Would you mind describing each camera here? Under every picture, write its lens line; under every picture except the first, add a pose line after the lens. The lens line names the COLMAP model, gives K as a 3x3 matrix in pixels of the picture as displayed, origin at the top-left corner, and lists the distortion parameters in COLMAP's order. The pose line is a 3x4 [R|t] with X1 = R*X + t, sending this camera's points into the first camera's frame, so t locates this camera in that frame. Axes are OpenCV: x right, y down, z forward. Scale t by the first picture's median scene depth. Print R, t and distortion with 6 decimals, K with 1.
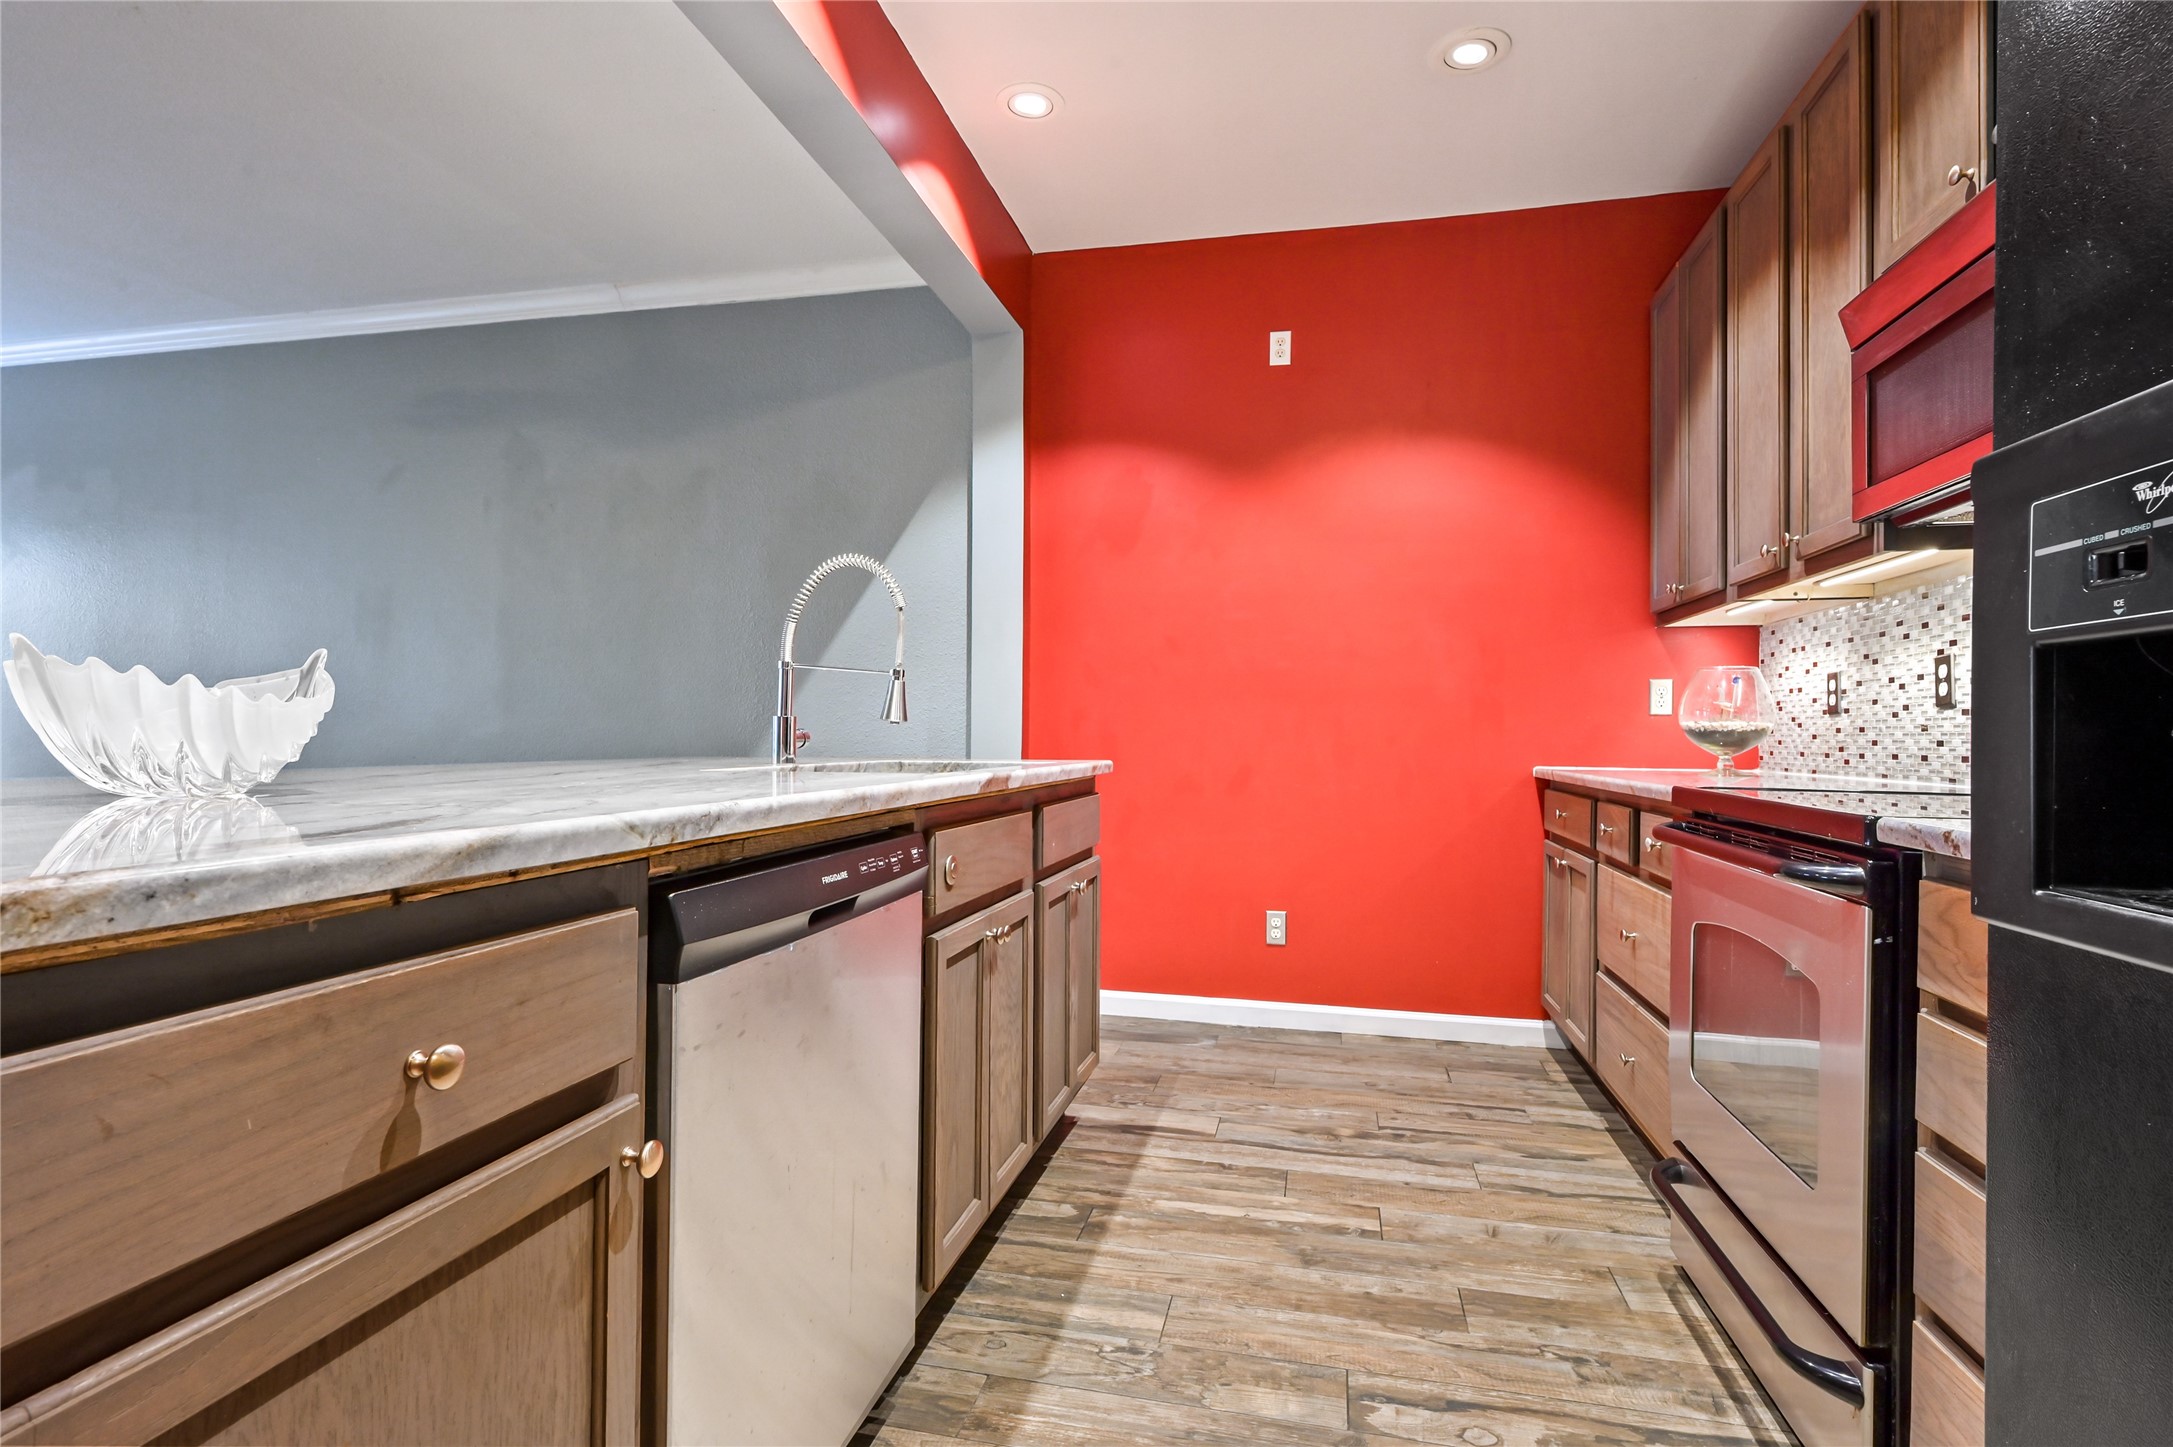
lens RADIAL K [[1066.9, 0, 1086.5], [0, 1066.9, 723.5], [0, 0, 1]] dist [0.001084, 0.000057]
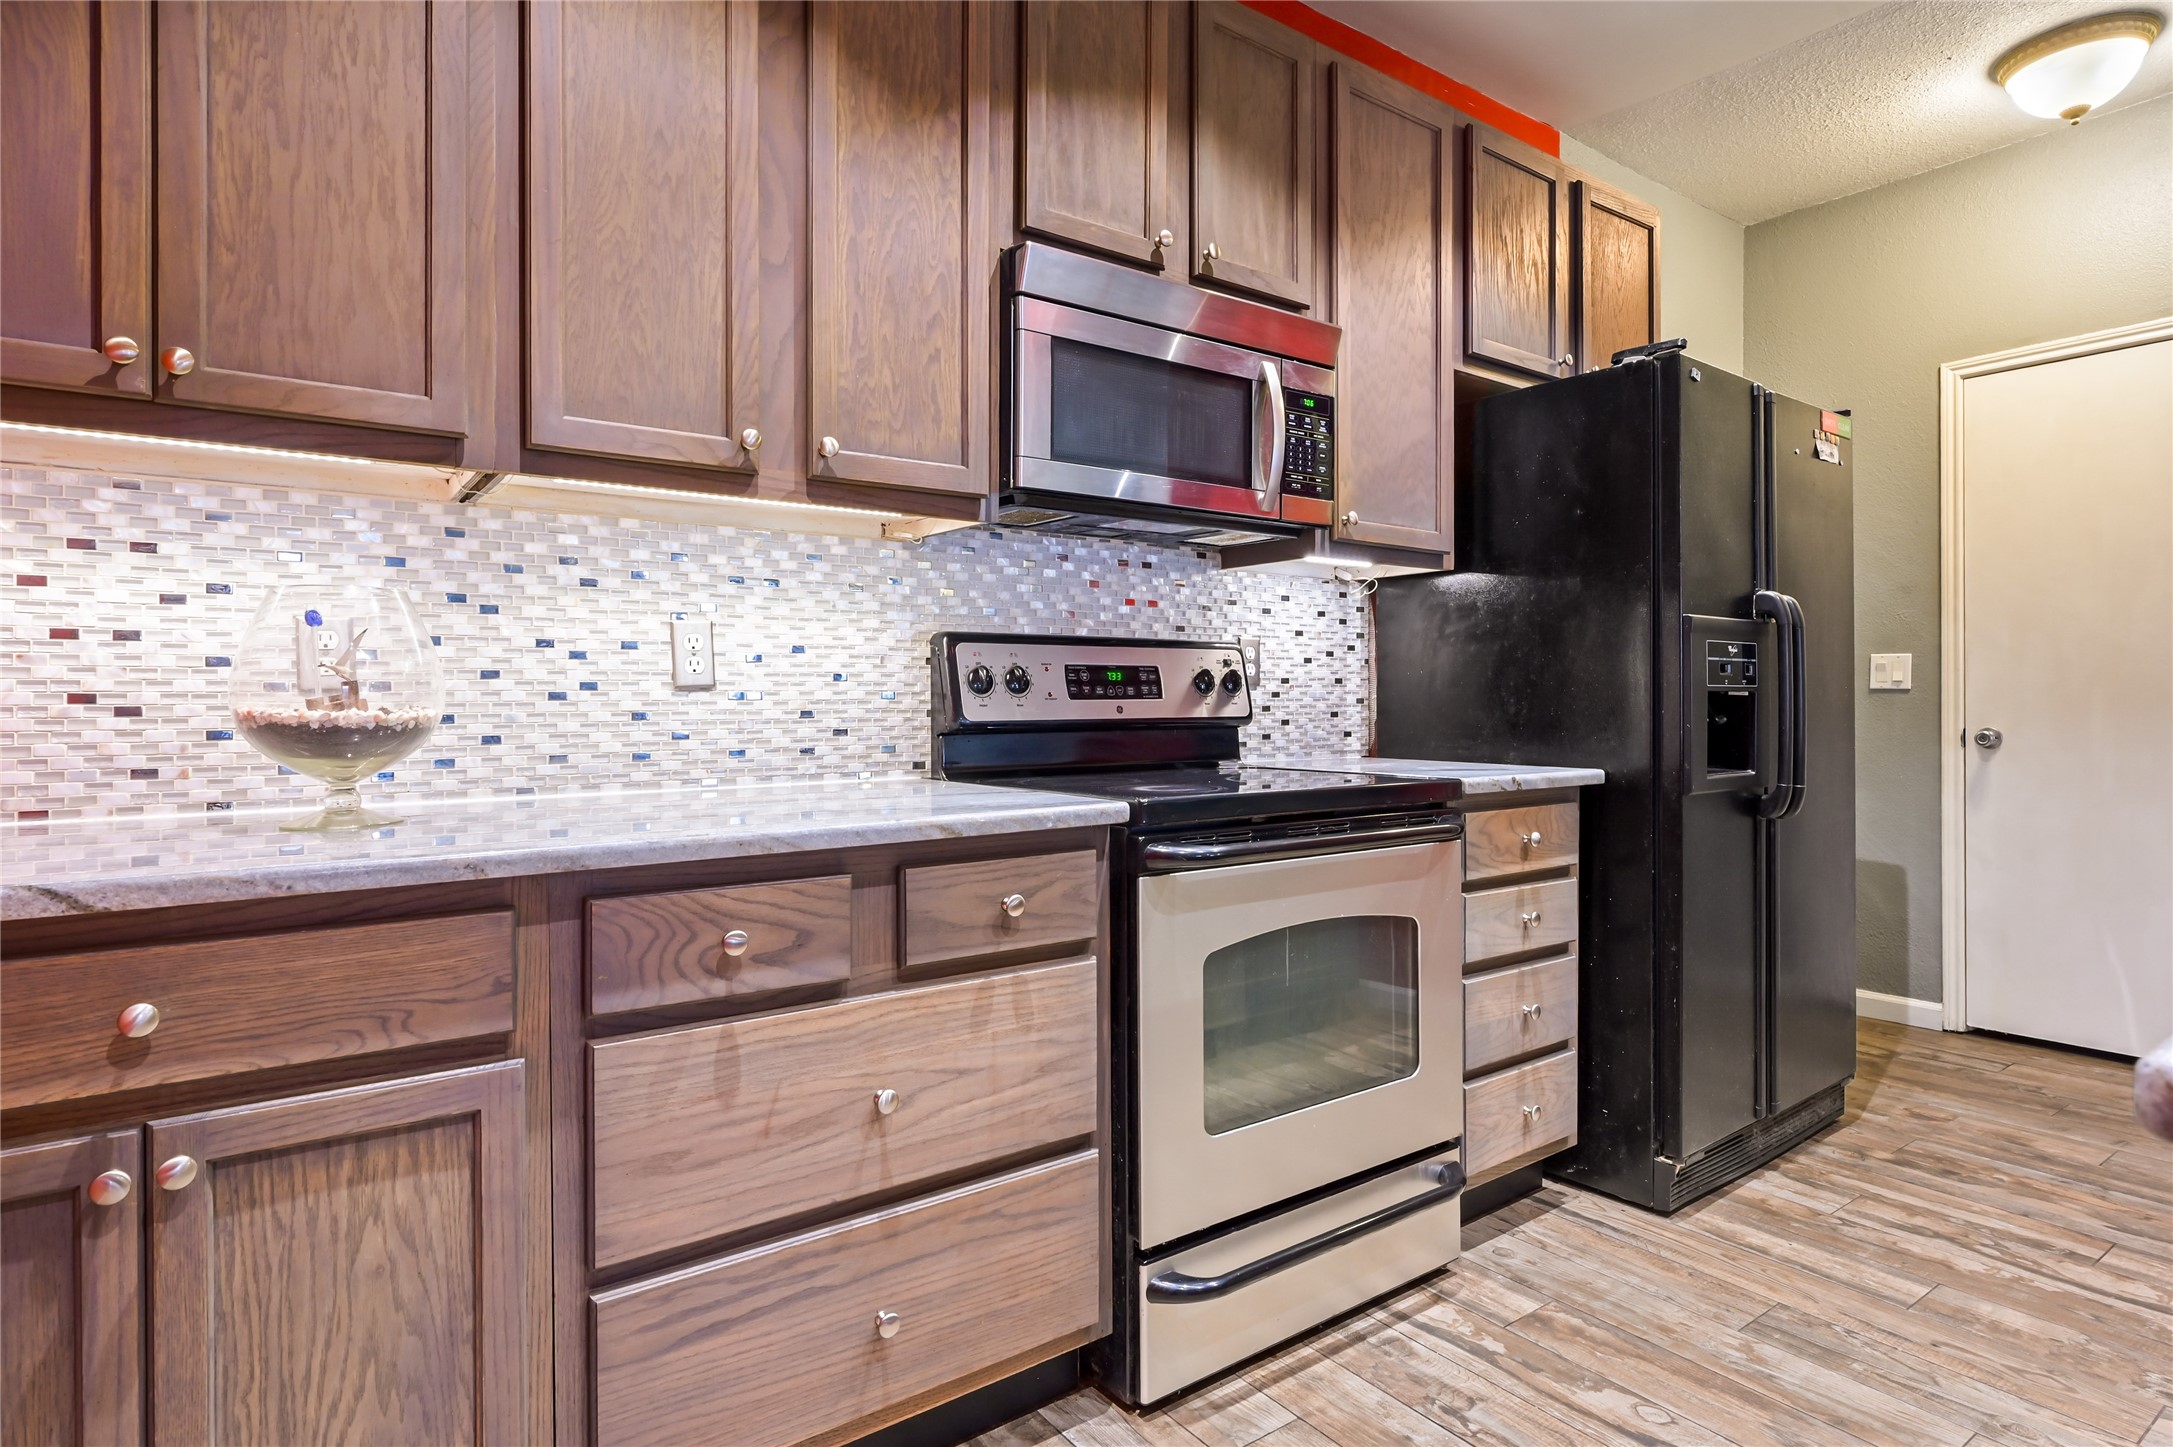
lens RADIAL K [[1156.2, 0, 1097.8], [0, 1156.2, 695.6], [0, 0, 1]] dist [-0.001426, 0.000354]
pose [[-0.756181, -0.003693, 0.654352, 0.026216], [-0.007363, 0.999969, -0.002864, -0.007446], [-0.654321, -0.006984, -0.756185, 1.171156]]
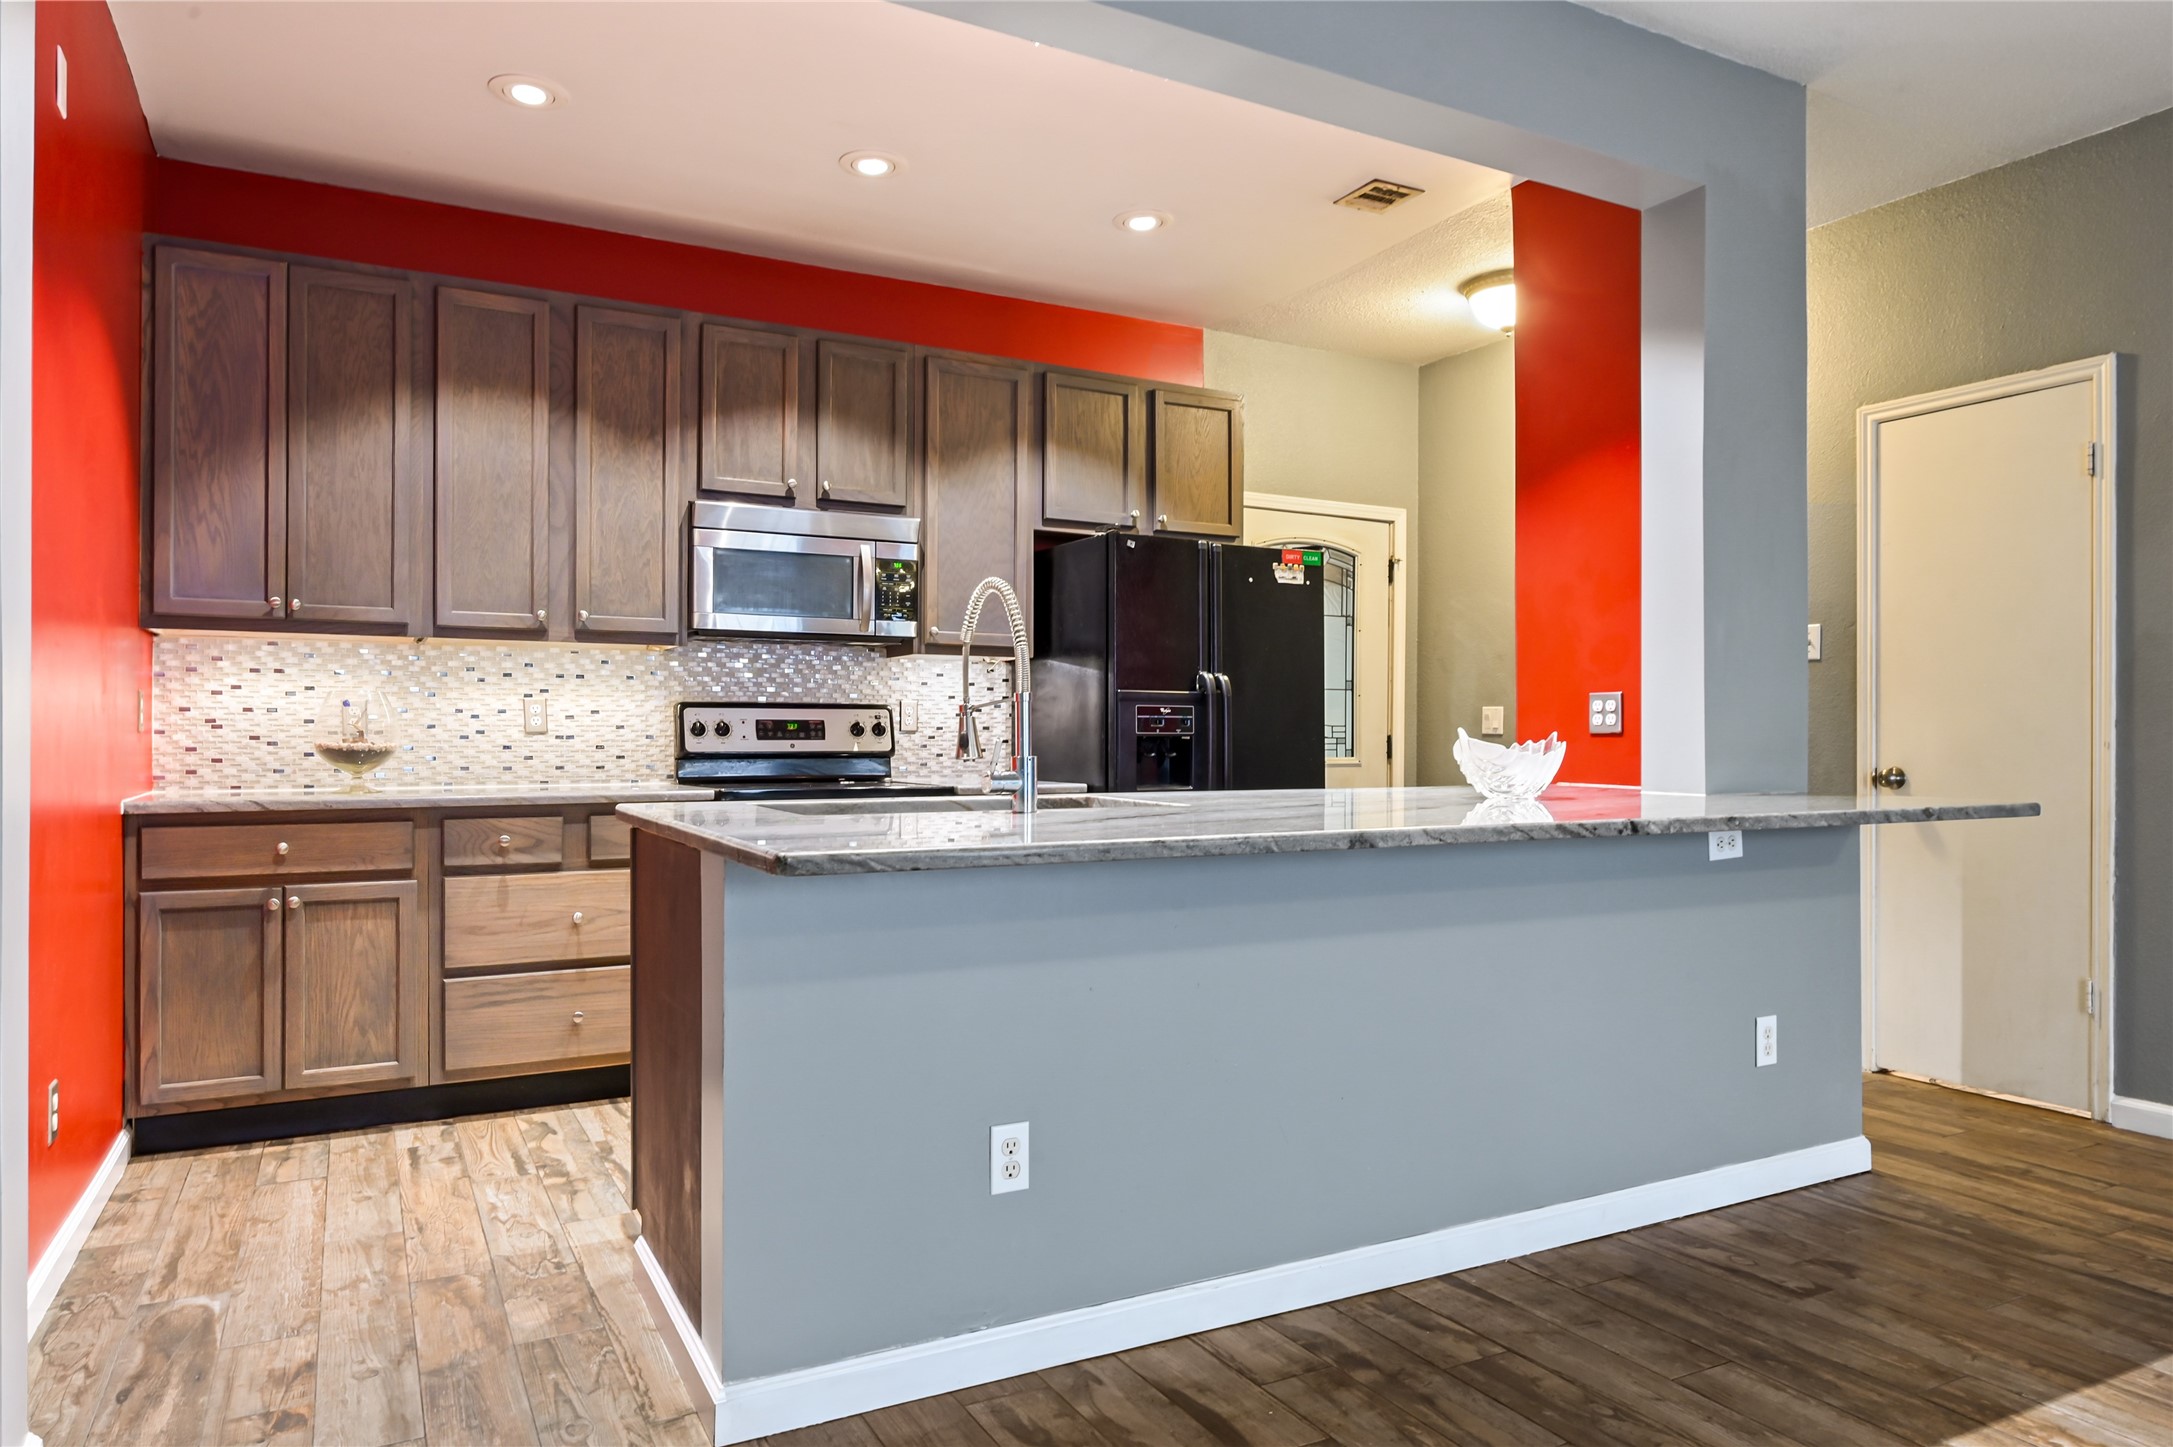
lens RADIAL K [[1370.5, 0, 1086.5], [0, 1370.5, 723.5], [0, 0, 1]] dist [-0.001088, -0.000378]
pose [[-0.658998, -0.000288, 0.752144, -0.922208], [-0.011213, 0.999893, -0.009441, -0.015276], [-0.752061, -0.014655, -0.658931, 1.364286]]
